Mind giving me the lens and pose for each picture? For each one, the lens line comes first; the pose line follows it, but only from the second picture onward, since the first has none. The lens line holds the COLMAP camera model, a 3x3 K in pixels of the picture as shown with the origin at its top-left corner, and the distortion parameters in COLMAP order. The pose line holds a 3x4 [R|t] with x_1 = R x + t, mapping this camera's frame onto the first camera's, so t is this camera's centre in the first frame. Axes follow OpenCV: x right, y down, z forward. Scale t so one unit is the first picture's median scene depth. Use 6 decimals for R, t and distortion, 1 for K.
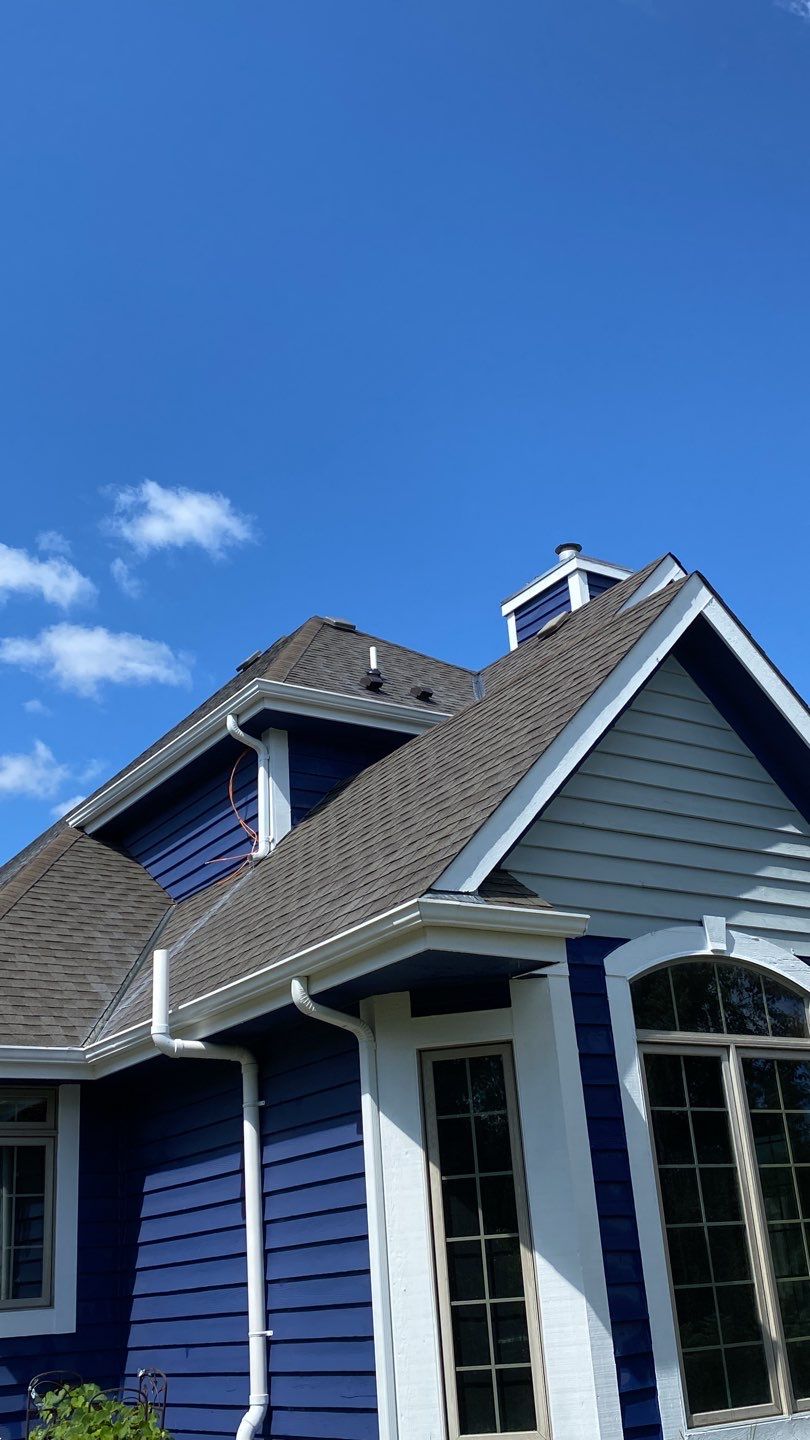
lens RADIAL K [[1446.4, 0, 405.0], [0, 1446.4, 720.0], [0, 0, 1]] dist [0.007135, -0.003945]
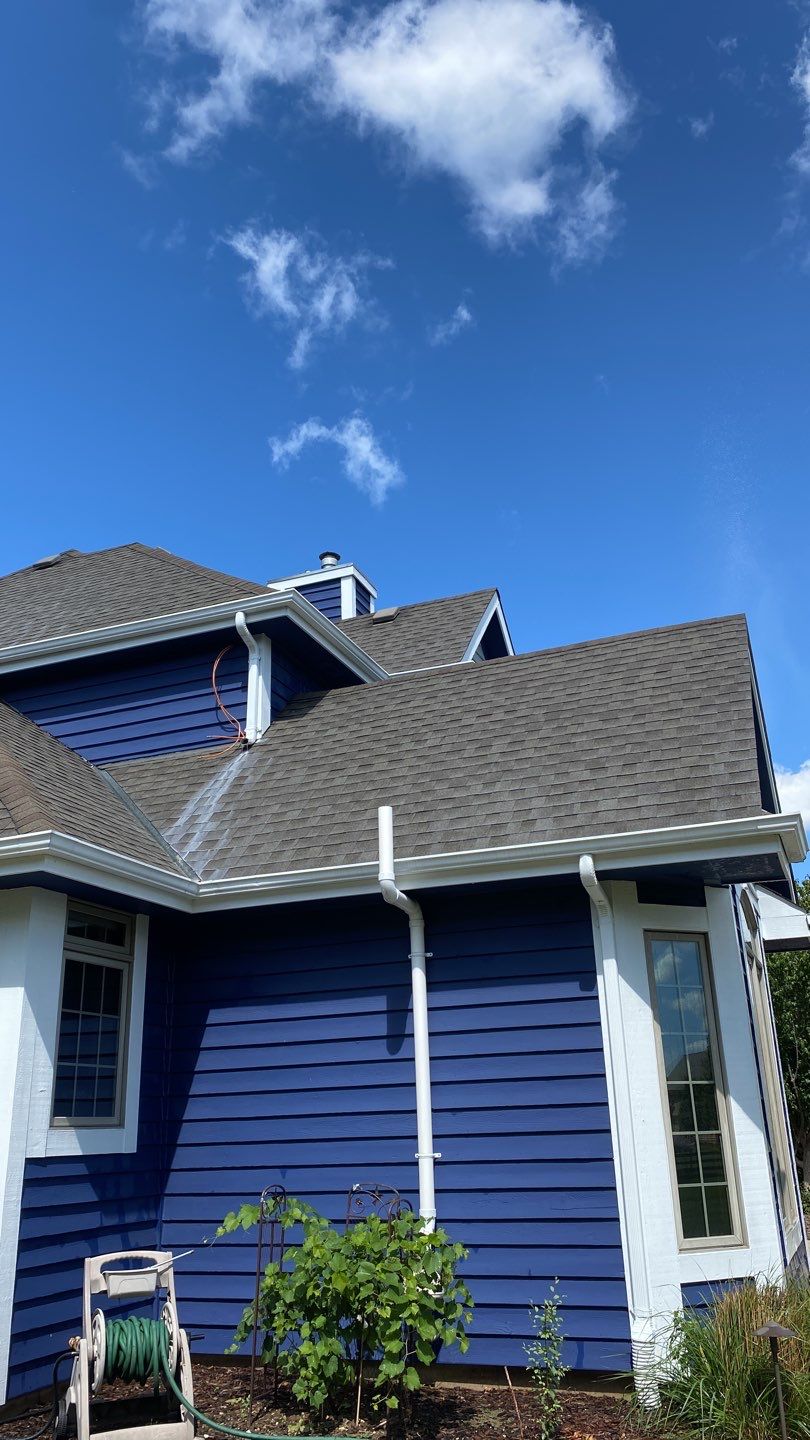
lens RADIAL K [[1114.8, 0, 405.0], [0, 1114.8, 720.0], [0, 0, 1]] dist [0.058630, -0.072132]
pose [[0.820176, 0.239961, 0.519355, -0.560402], [-0.237091, 0.968728, -0.073168, 0.138542], [-0.520671, -0.063124, 0.851420, 0.240056]]
